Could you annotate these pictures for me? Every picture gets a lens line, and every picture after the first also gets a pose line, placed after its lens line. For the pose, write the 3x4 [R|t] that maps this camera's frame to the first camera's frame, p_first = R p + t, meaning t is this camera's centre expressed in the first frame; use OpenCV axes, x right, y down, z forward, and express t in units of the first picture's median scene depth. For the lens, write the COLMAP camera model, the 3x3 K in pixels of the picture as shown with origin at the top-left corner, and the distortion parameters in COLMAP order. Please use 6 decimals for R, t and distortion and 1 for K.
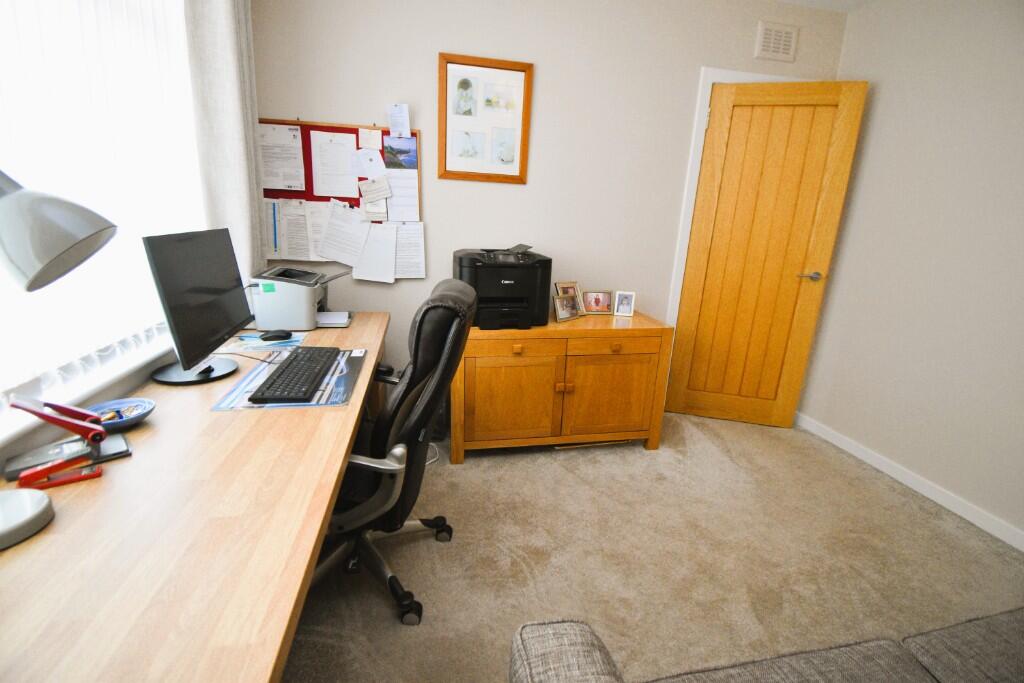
lens RADIAL K [[449.3, 0, 508.0], [0, 449.3, 345.1], [0, 0, 1]] dist [0.028501, -0.030150]
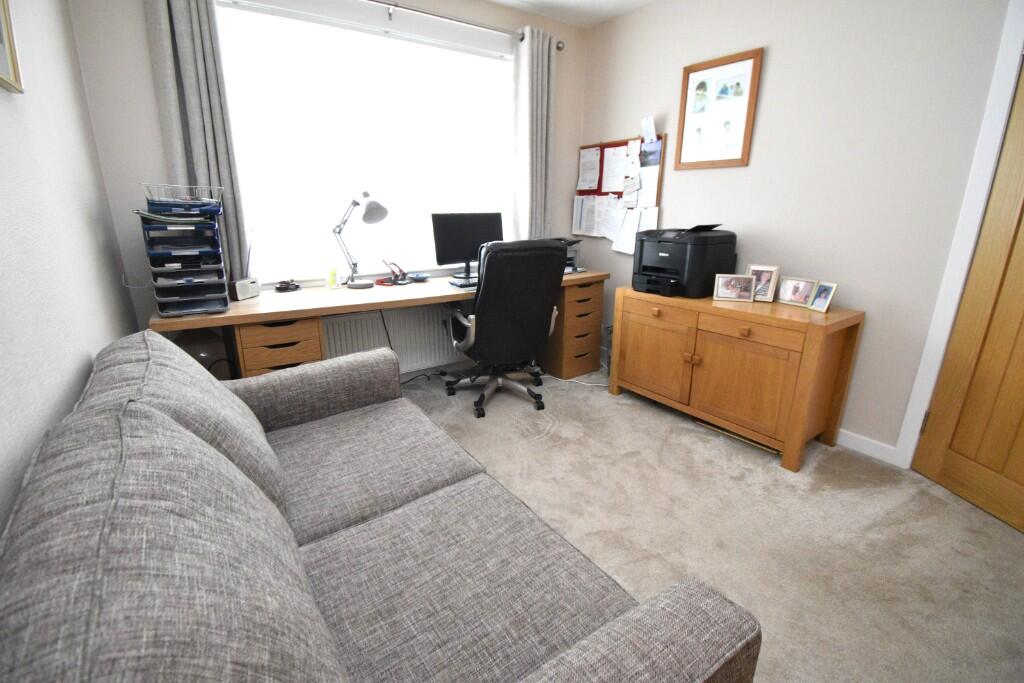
lens RADIAL K [[449.3, 0, 508.0], [0, 449.3, 345.1], [0, 0, 1]] dist [0.028501, -0.030150]
pose [[0.402891, 0.233814, -0.884878, 0.878837], [-0.234079, 0.960987, 0.147347, 0.008254], [0.884808, 0.147767, 0.441904, 0.141179]]
